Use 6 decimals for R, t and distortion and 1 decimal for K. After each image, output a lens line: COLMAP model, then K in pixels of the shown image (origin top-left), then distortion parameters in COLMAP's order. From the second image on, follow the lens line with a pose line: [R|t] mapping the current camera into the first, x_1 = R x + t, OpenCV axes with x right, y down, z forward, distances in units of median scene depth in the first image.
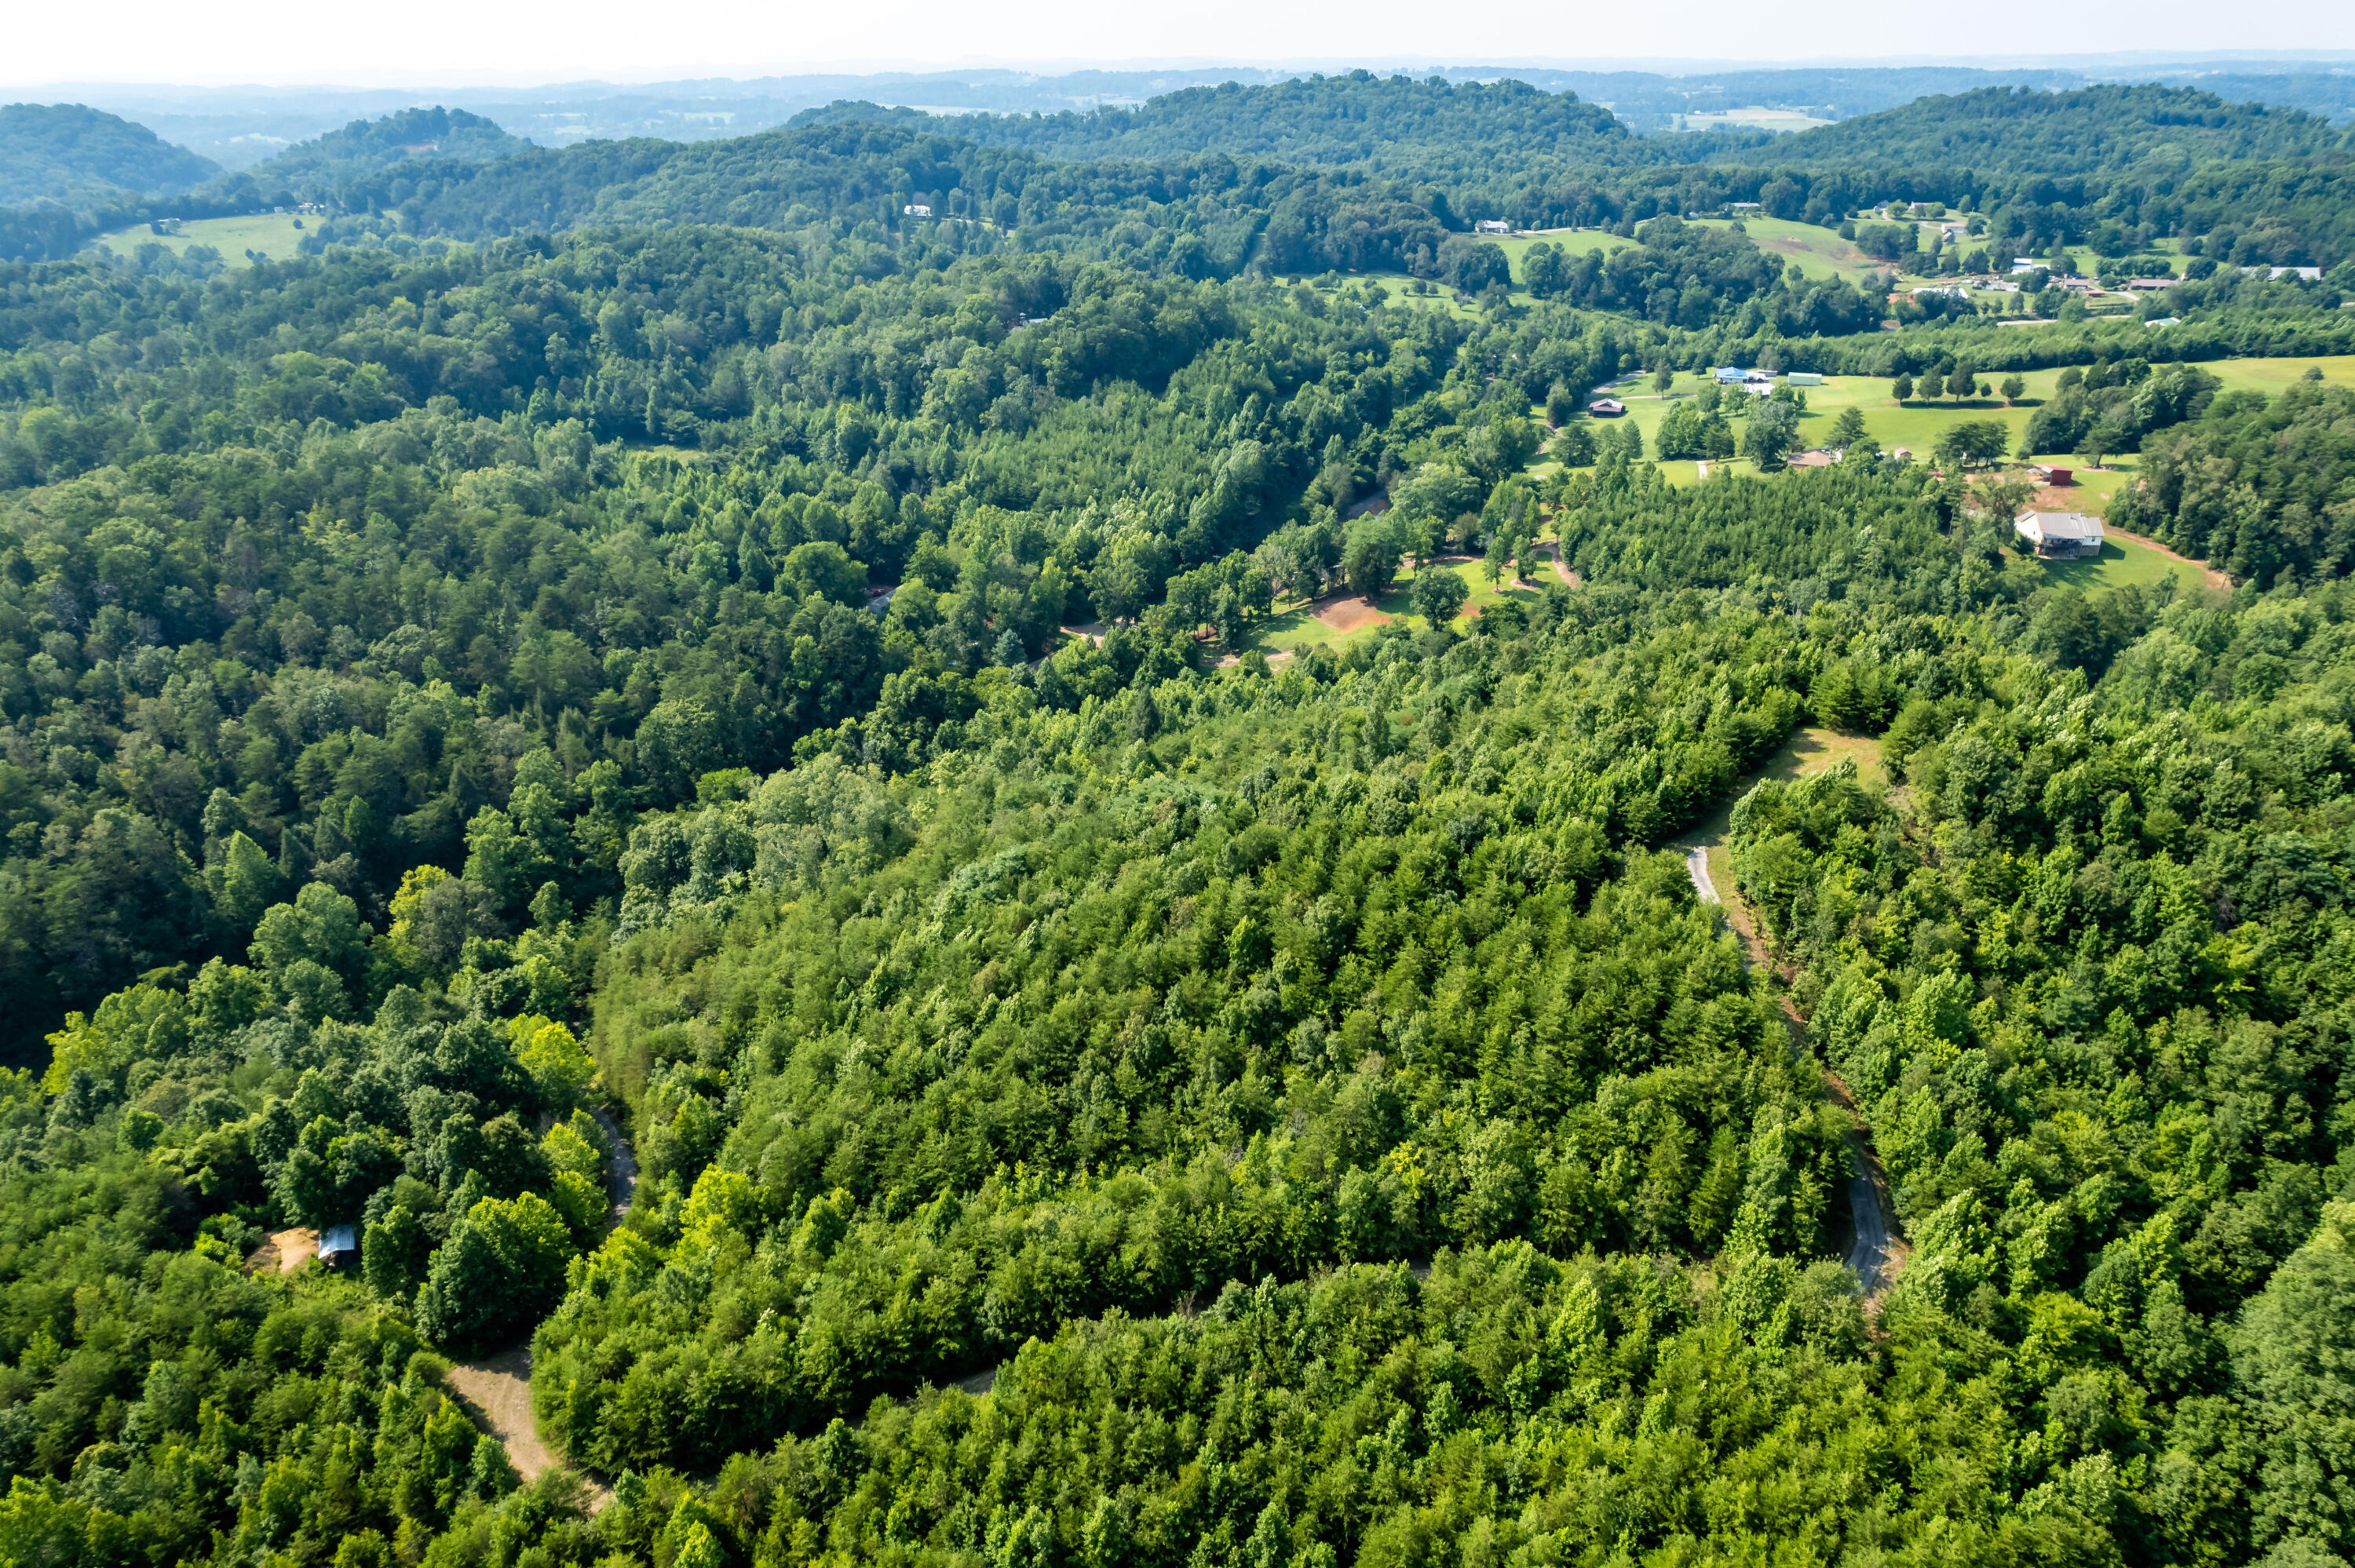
lens RADIAL K [[1504.0, 0, 1184.5], [0, 1504.0, 793.6], [0, 0, 1]] dist [-0.082079, 0.074384]
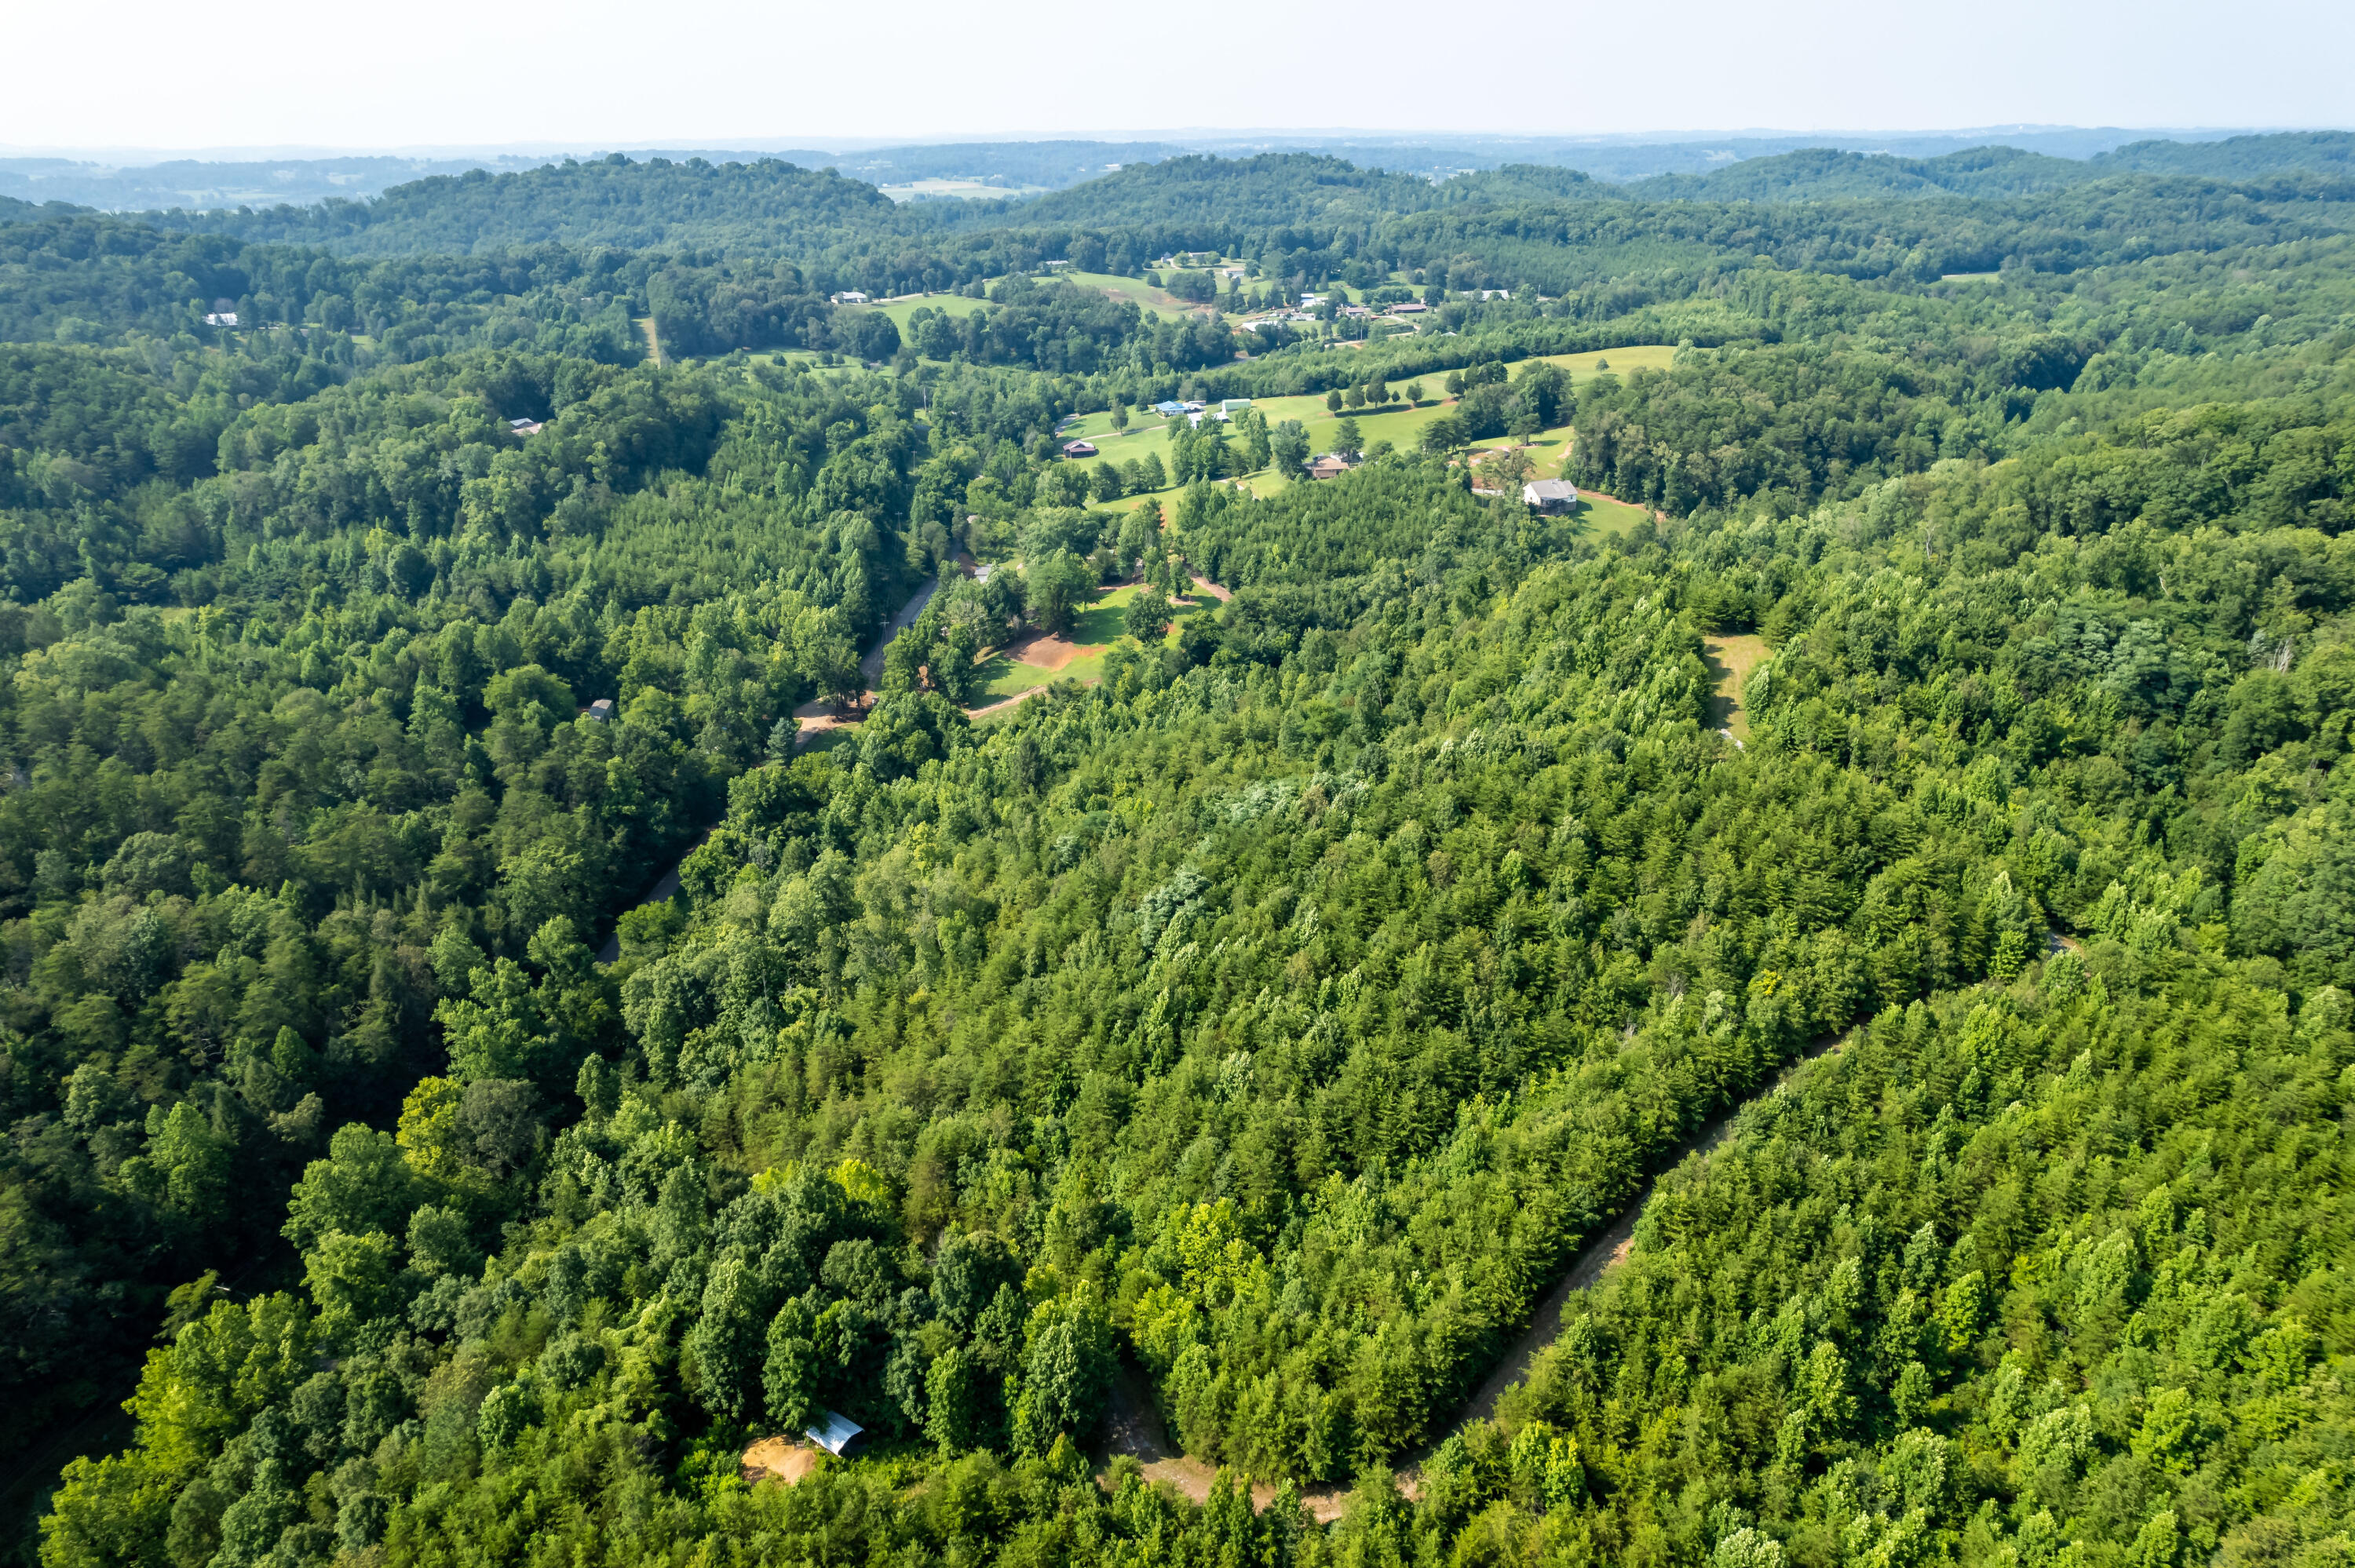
lens RADIAL K [[1504.0, 0, 1182.1], [0, 1504.0, 772.1], [0, 0, 1]] dist [-0.082079, 0.074384]
pose [[0.867192, -0.198653, 0.456634, -0.196940], [0.224720, 0.974419, -0.002856, -0.008933], [-0.444386, 0.105091, 0.889650, 0.019542]]
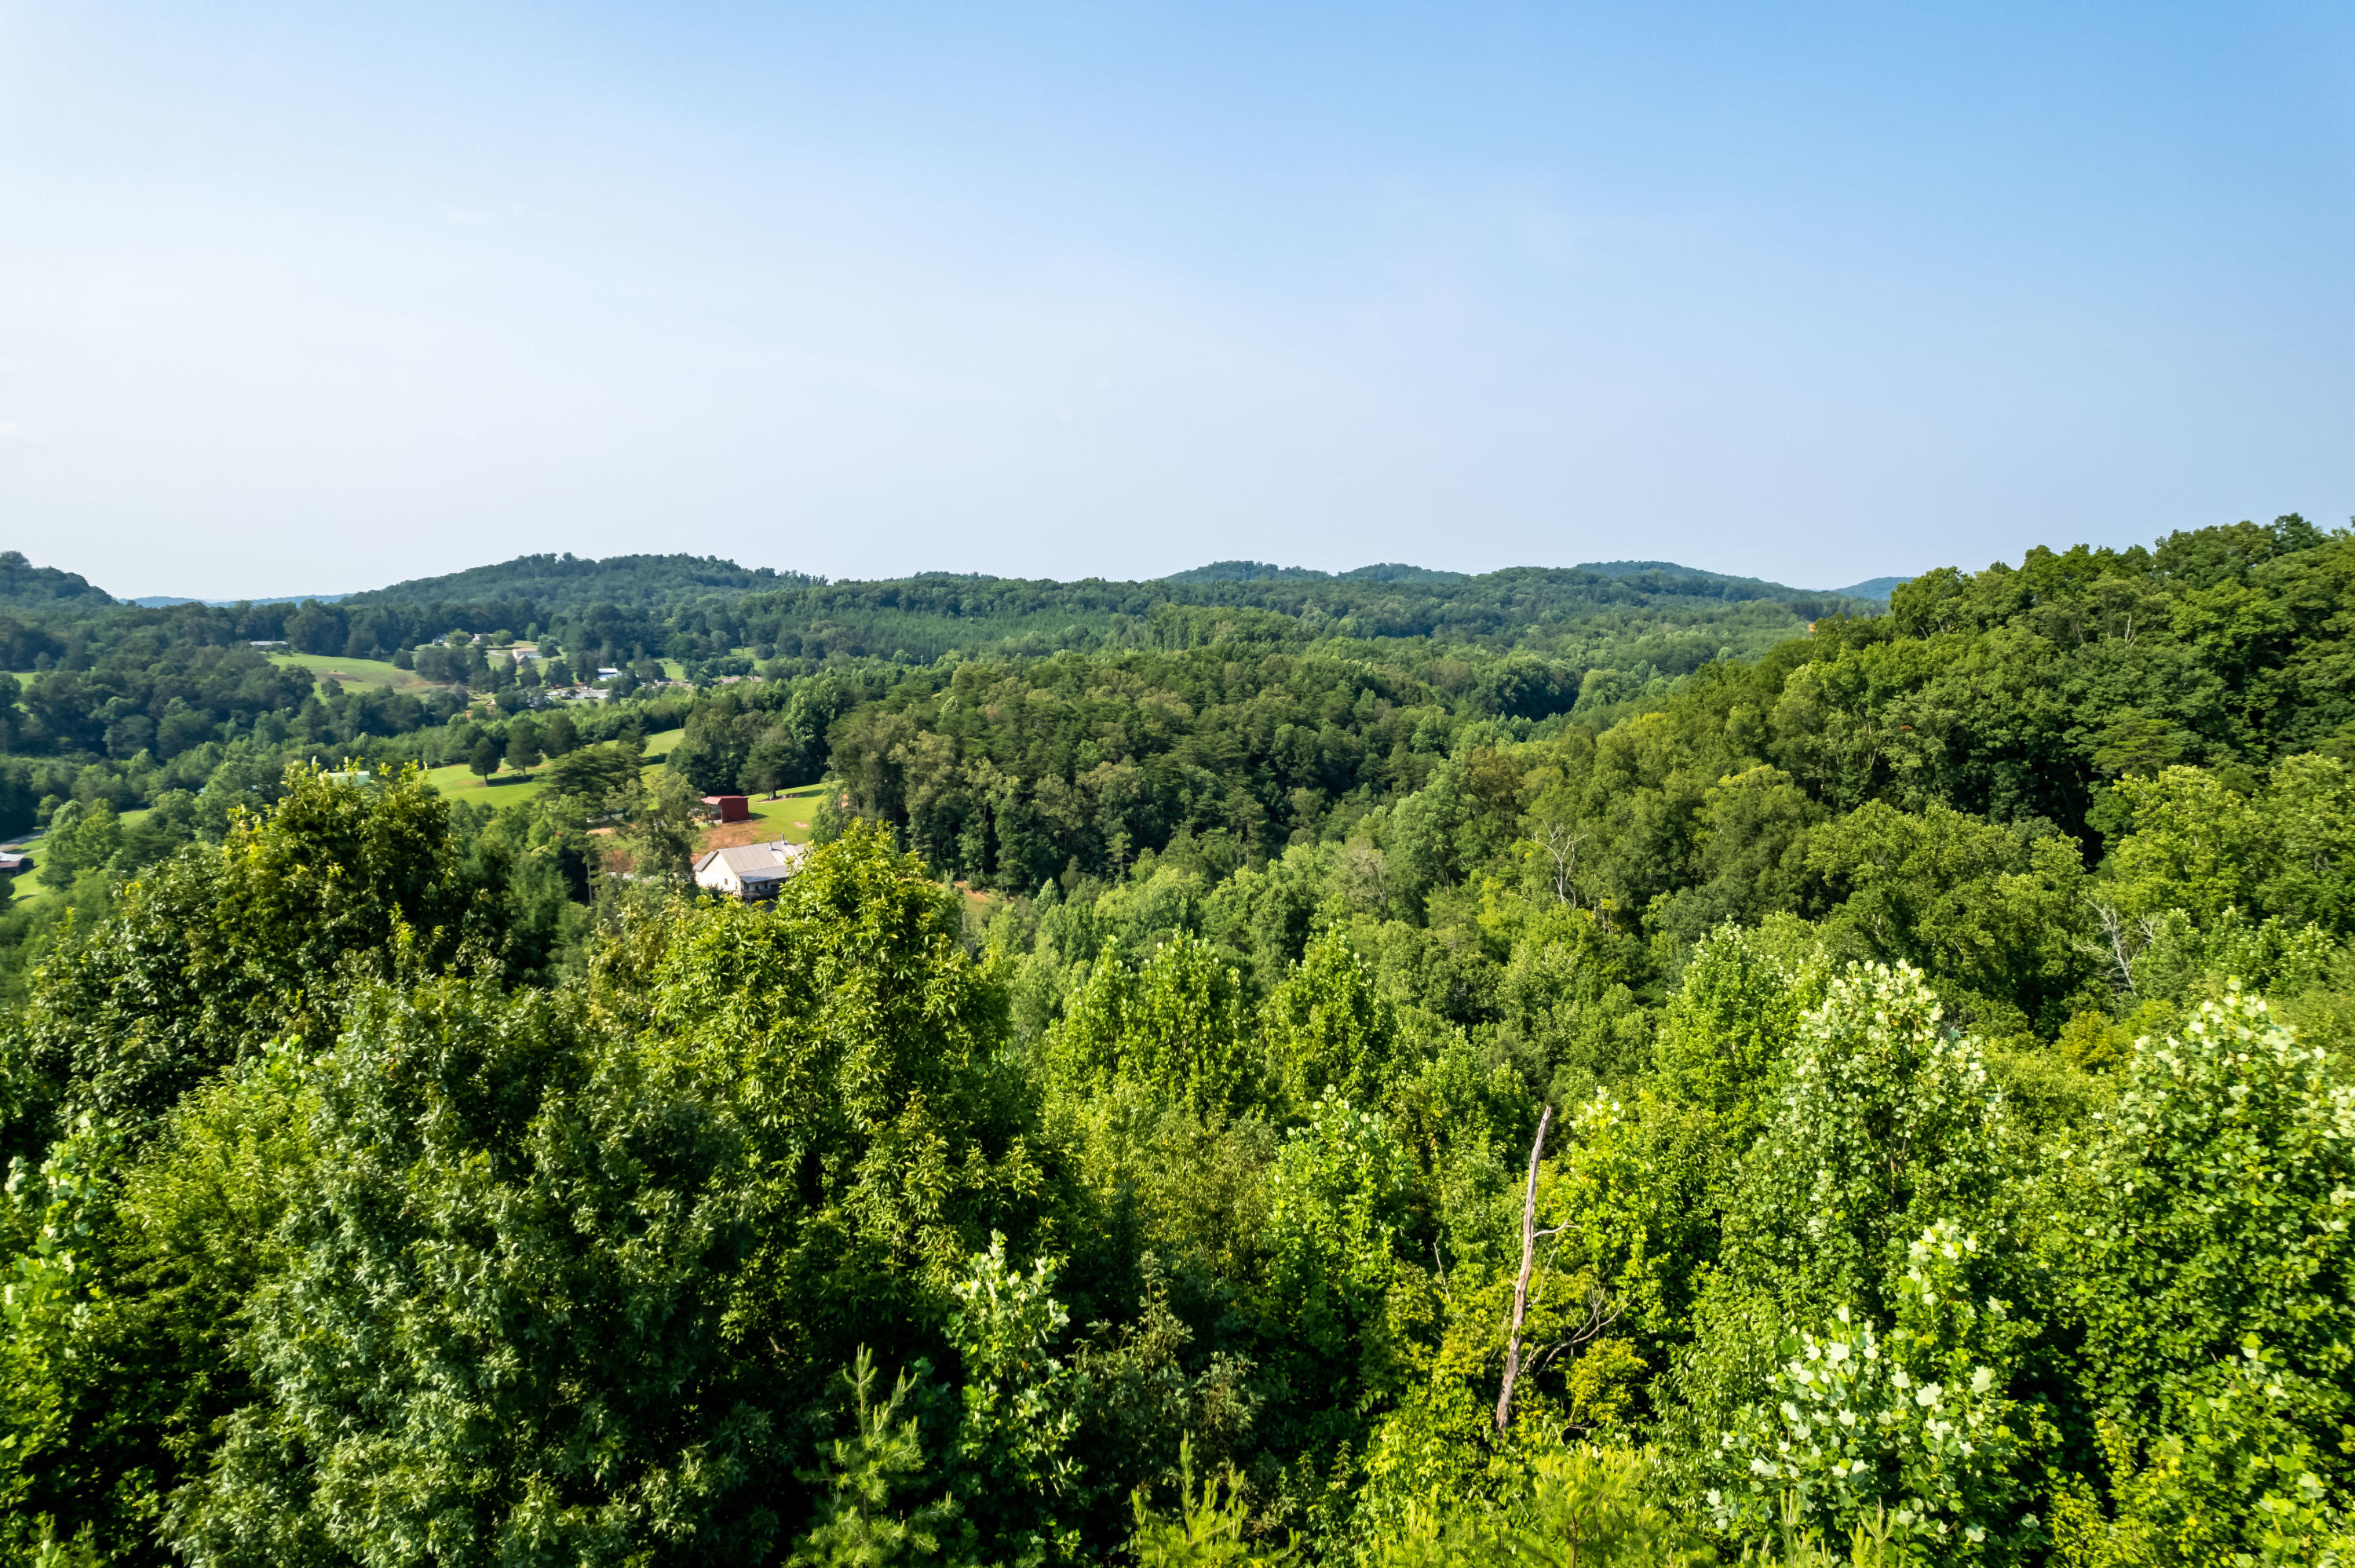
lens RADIAL K [[1504.0, 0, 1182.5], [0, 1504.0, 787.9], [0, 0, 1]] dist [-0.082079, 0.074384]
pose [[0.652005, -0.091227, 0.752706, 0.156503], [0.337024, 0.924142, -0.179931, -0.025381], [-0.679193, 0.370996, 0.633291, 0.305487]]
